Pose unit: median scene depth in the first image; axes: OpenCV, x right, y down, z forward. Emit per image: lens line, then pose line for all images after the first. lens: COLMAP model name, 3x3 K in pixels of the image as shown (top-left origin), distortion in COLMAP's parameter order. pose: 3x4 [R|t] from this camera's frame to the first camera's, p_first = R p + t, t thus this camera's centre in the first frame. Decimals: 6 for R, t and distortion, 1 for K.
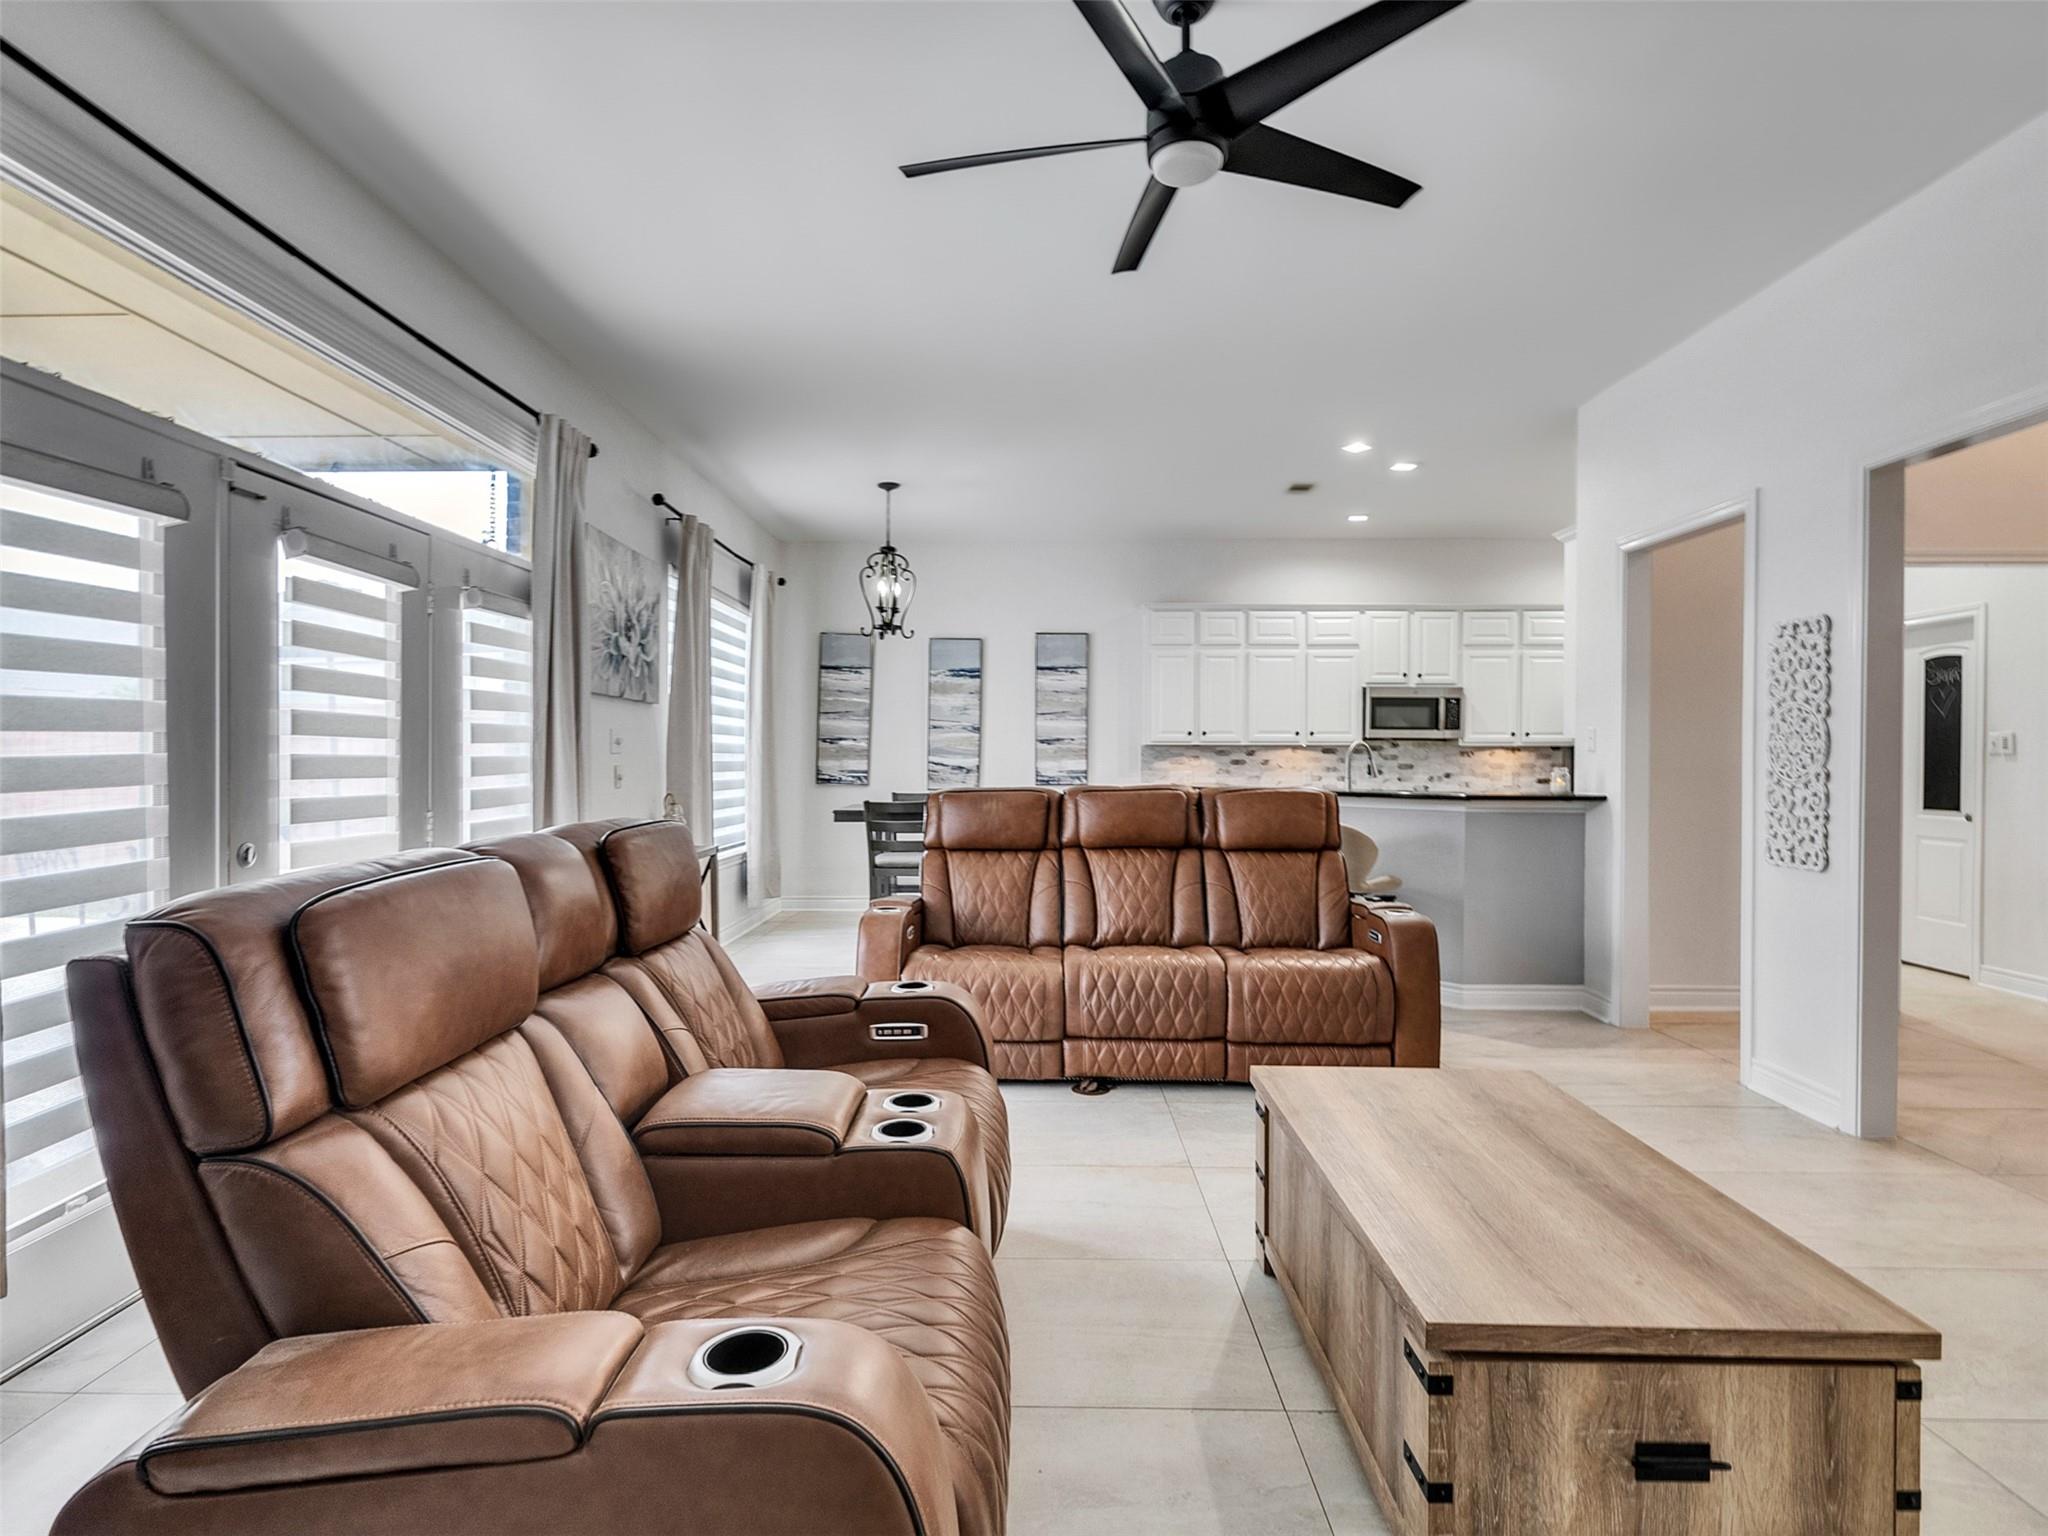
lens RADIAL K [[1054.6, 0, 1017.7], [0, 1054.6, 763.7], [0, 0, 1]] dist [-0.004482, 0.004578]
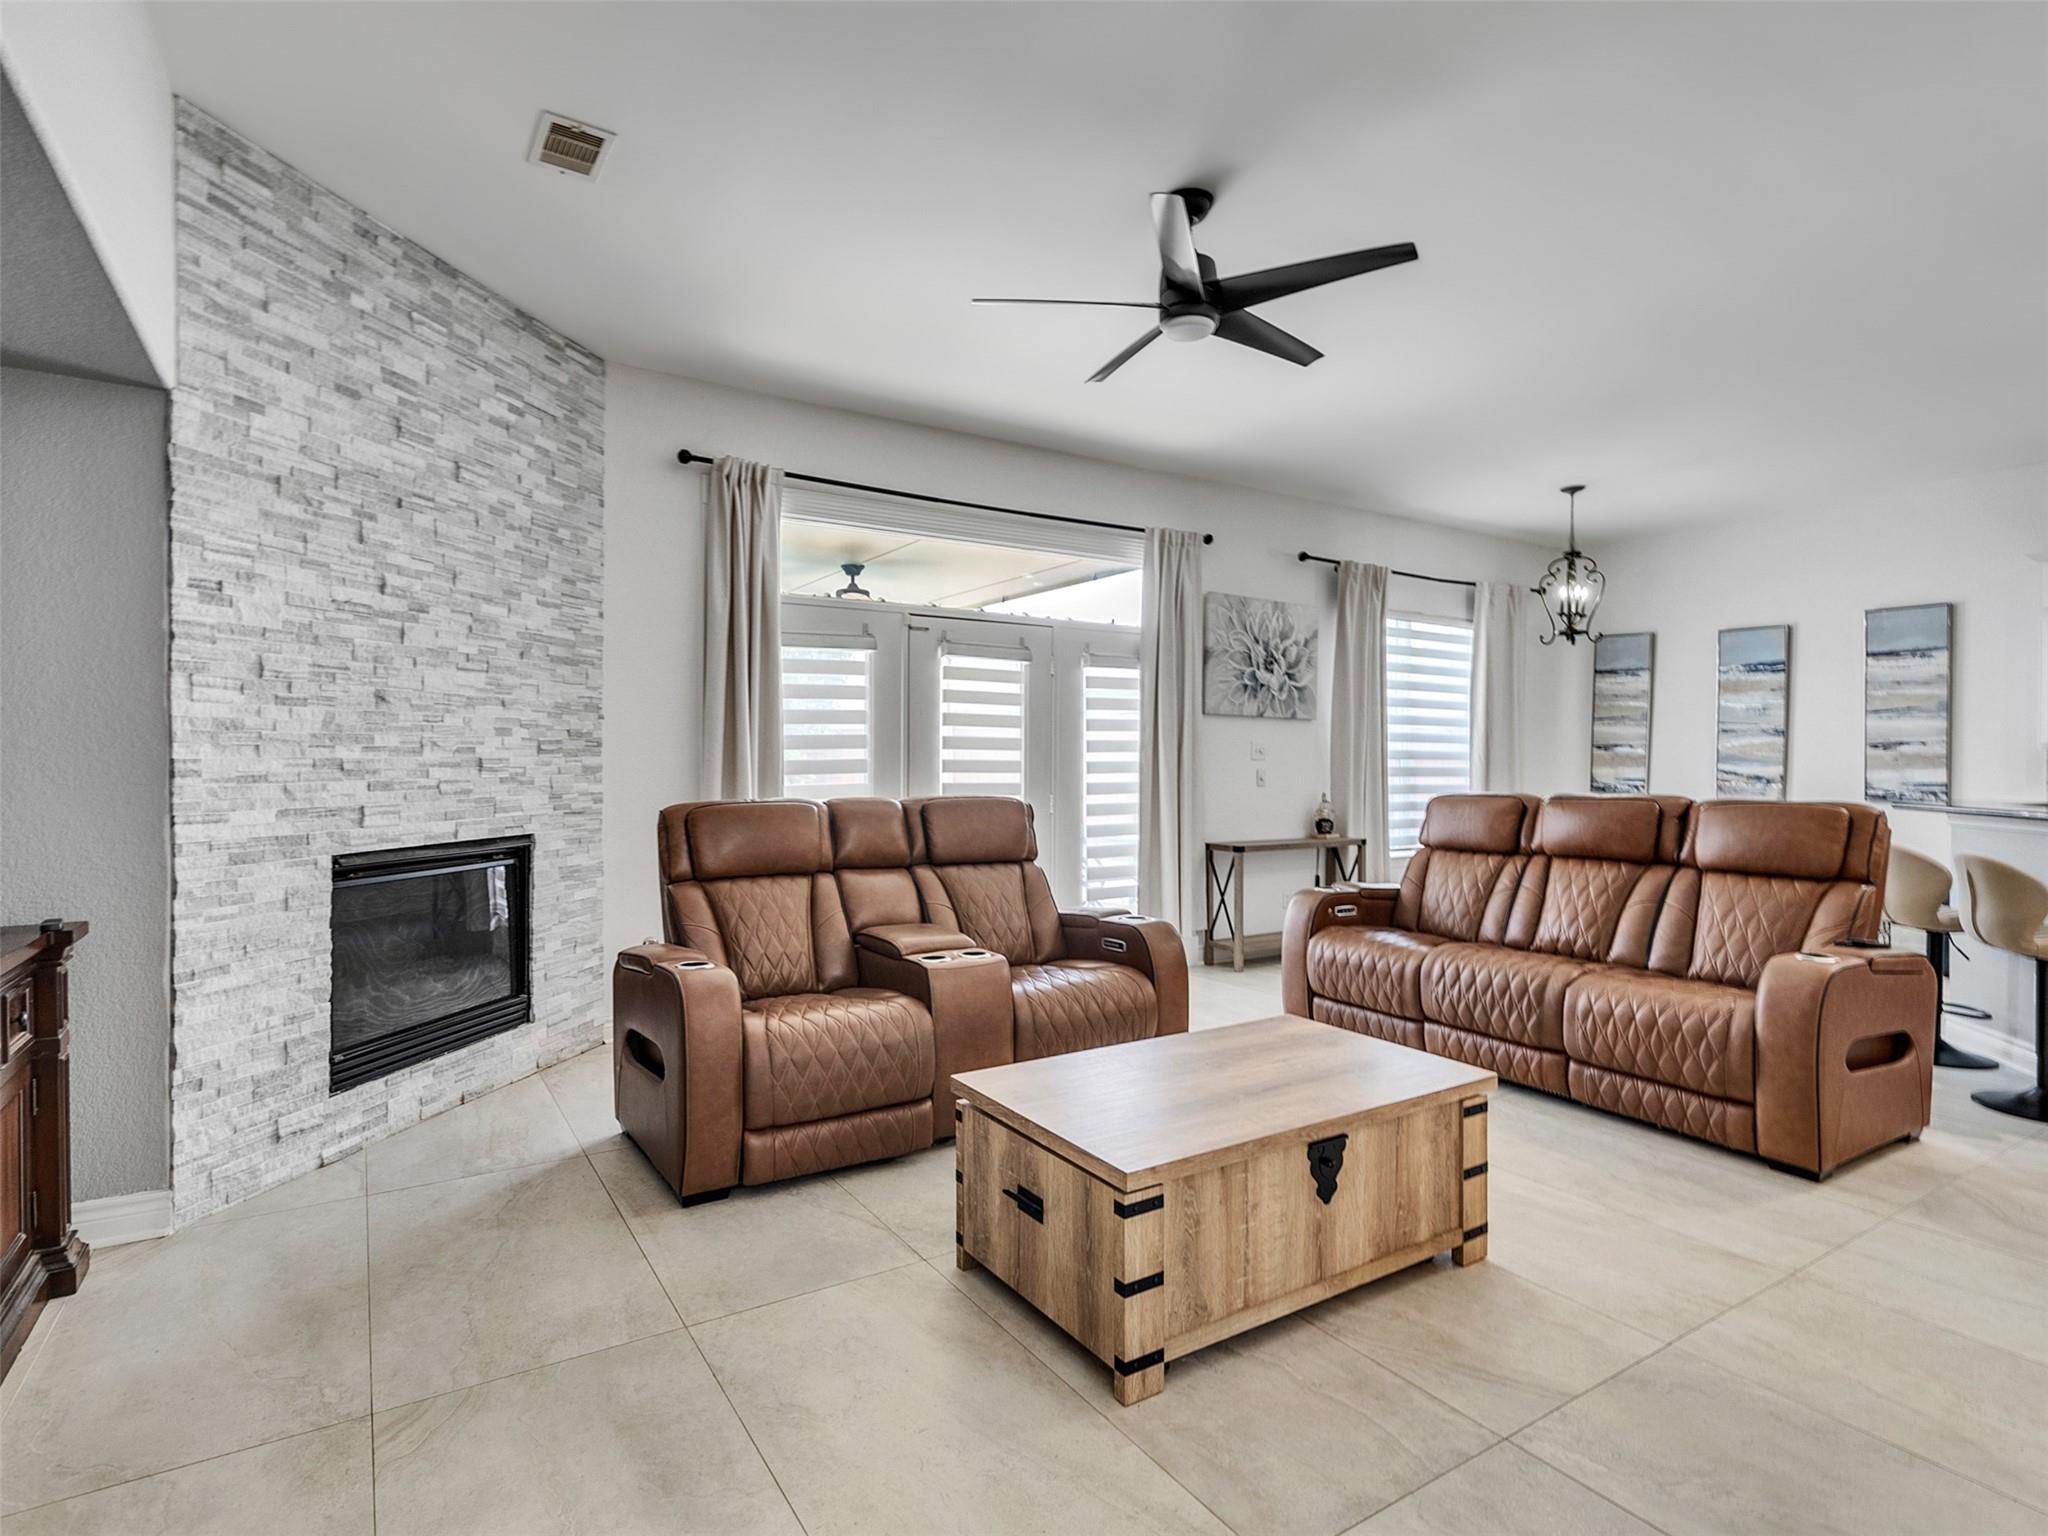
lens RADIAL K [[1054.6, 0, 1007.6], [0, 1054.6, 766.1], [0, 0, 1]] dist [-0.004482, 0.004578]
pose [[0.544681, 0.006019, -0.838622, 0.346479], [-0.010281, 0.999947, 0.000500, 0.000441], [0.838580, 0.008349, 0.544714, 0.017842]]
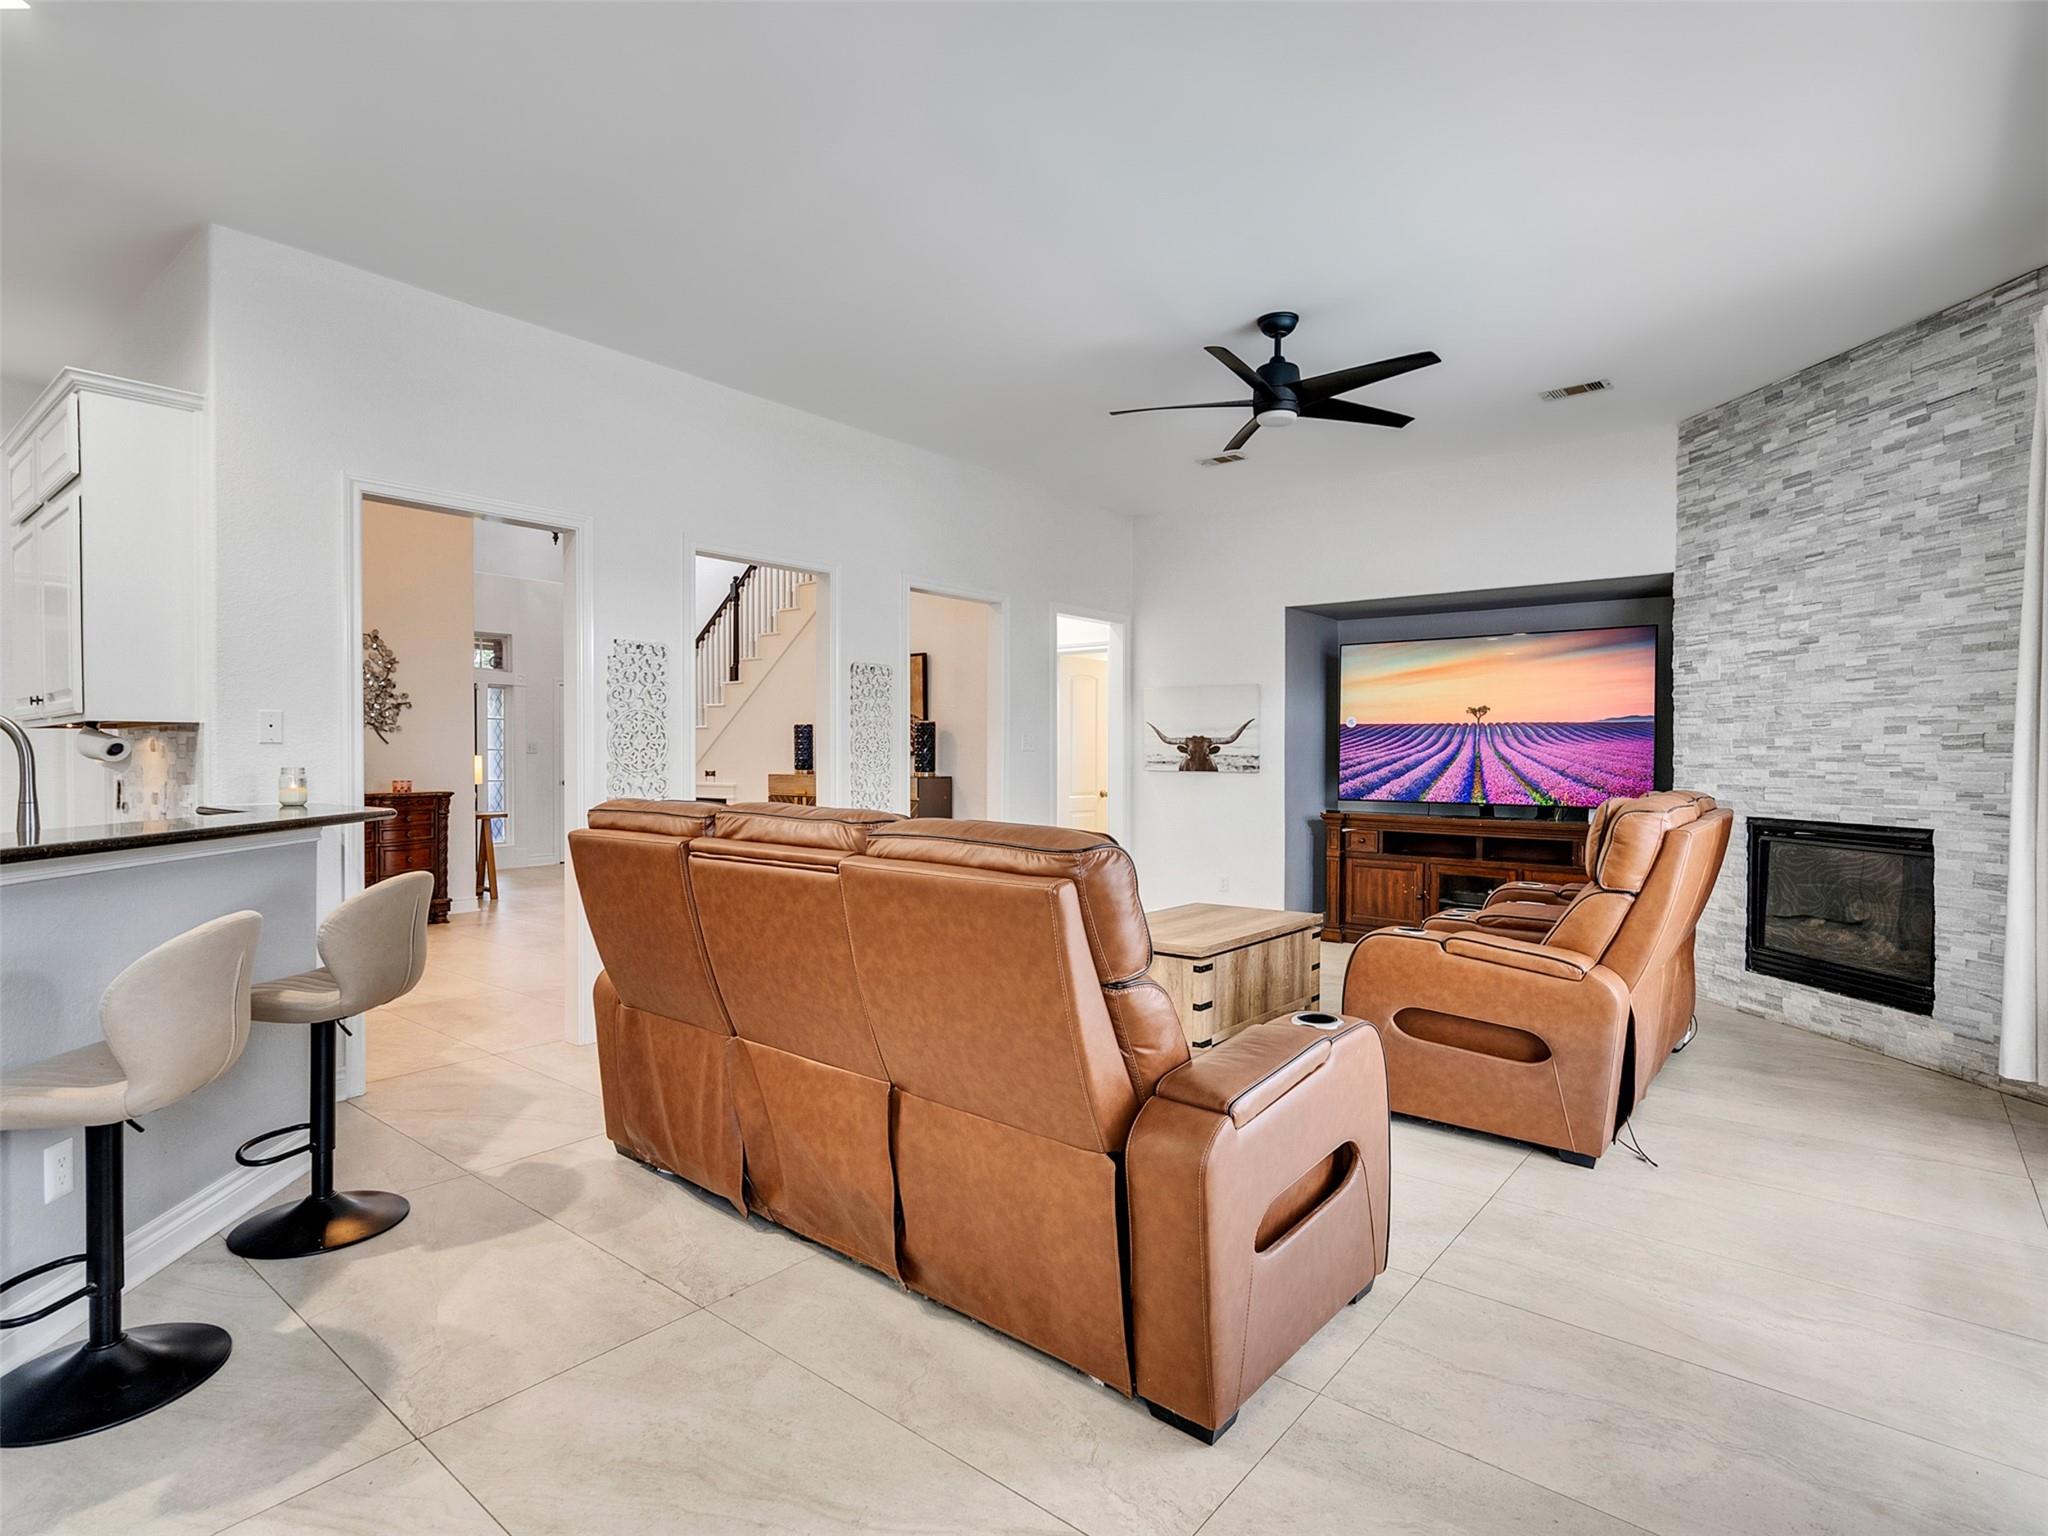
lens RADIAL K [[1054.6, 0, 1009.9], [0, 1054.6, 768.2], [0, 0, 1]] dist [-0.004482, 0.004578]
pose [[-0.776205, -0.011701, 0.630372, -0.179986], [0.002270, 0.999769, 0.021353, -0.005828], [-0.630477, 0.018006, -0.775999, 0.779830]]
